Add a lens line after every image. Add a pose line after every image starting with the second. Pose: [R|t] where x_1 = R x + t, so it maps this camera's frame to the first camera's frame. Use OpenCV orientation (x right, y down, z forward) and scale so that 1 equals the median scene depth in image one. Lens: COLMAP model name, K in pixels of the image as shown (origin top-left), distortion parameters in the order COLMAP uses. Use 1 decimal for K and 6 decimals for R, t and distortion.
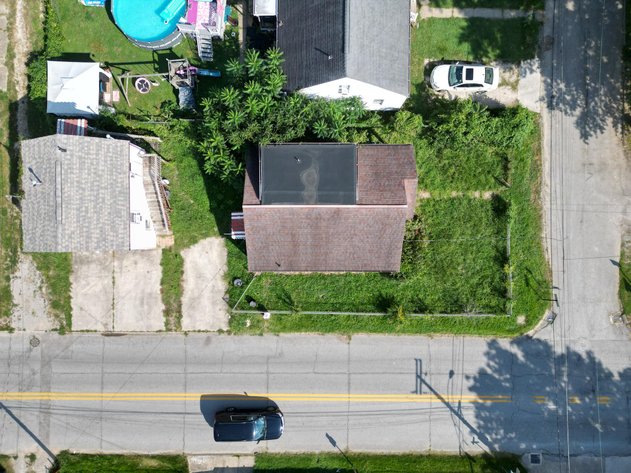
lens RADIAL K [[444.0, 0, 314.5], [0, 444.0, 235.1], [0, 0, 1]] dist [0.064669, -0.050044]
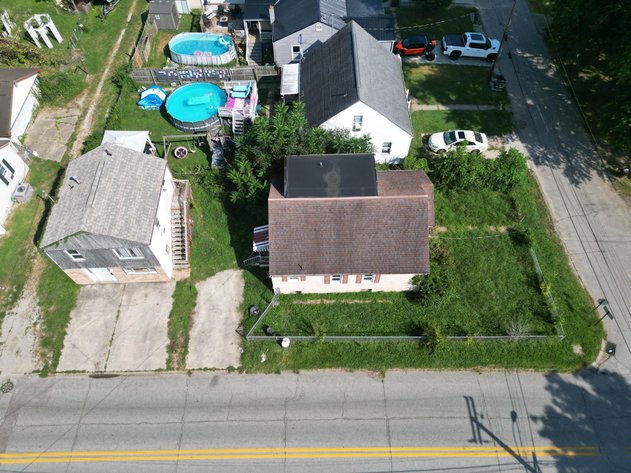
lens RADIAL K [[444.0, 0, 314.5], [0, 444.0, 235.1], [0, 0, 1]] dist [0.064669, -0.050044]
pose [[0.999786, -0.018205, 0.009835, -0.054242], [0.020637, 0.842753, -0.537904, 0.464583], [0.001505, 0.537992, 0.842949, 0.143556]]
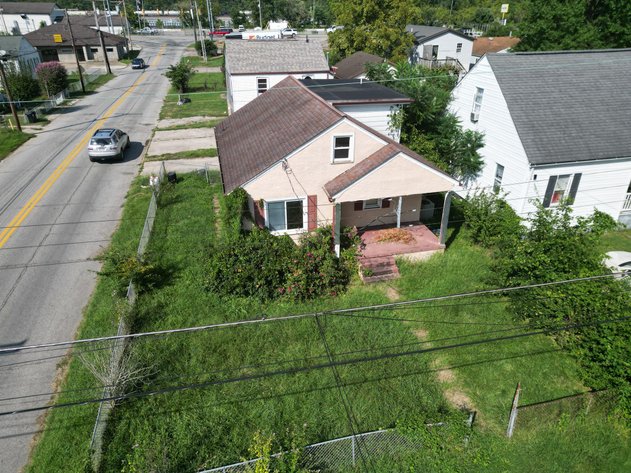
lens RADIAL K [[440.0, 0, 312.2], [0, 440.0, 235.4], [0, 0, 1]] dist [0.063293, -0.064227]
pose [[0.225623, 0.454985, -0.861442, 0.604546], [-0.974187, 0.112000, -0.195998, 0.078866], [0.007306, 0.883428, 0.468511, 0.720316]]
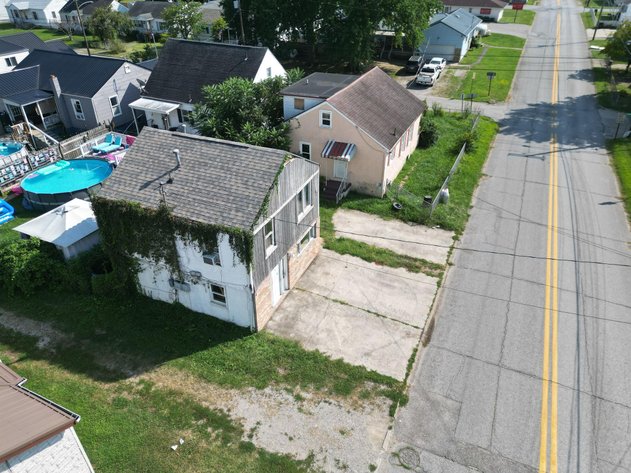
lens RADIAL K [[440.0, 0, 312.2], [0, 440.0, 235.4], [0, 0, 1]] dist [0.063293, -0.064227]
pose [[0.411754, -0.485691, 0.771079, -0.878989], [0.911279, 0.224453, -0.345241, 0.253320], [-0.005391, 0.844823, 0.535019, 0.604324]]
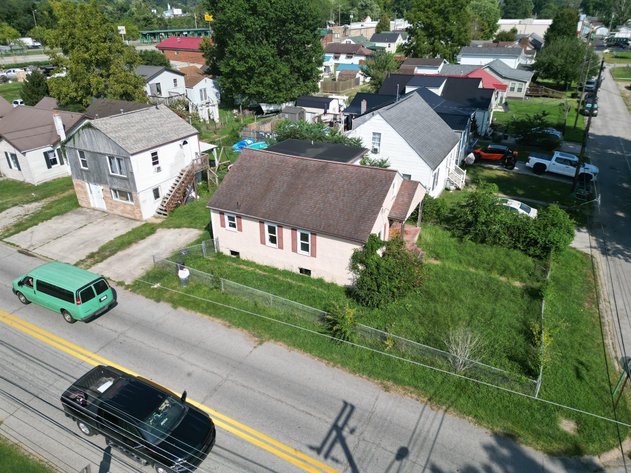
lens RADIAL K [[440.0, 0, 312.2], [0, 440.0, 235.4], [0, 0, 1]] dist [0.063293, -0.064227]
pose [[0.891751, 0.214038, -0.398709, 0.358740], [-0.452501, 0.412315, -0.790721, 0.629698], [-0.004851, 0.885542, 0.464534, 0.580295]]
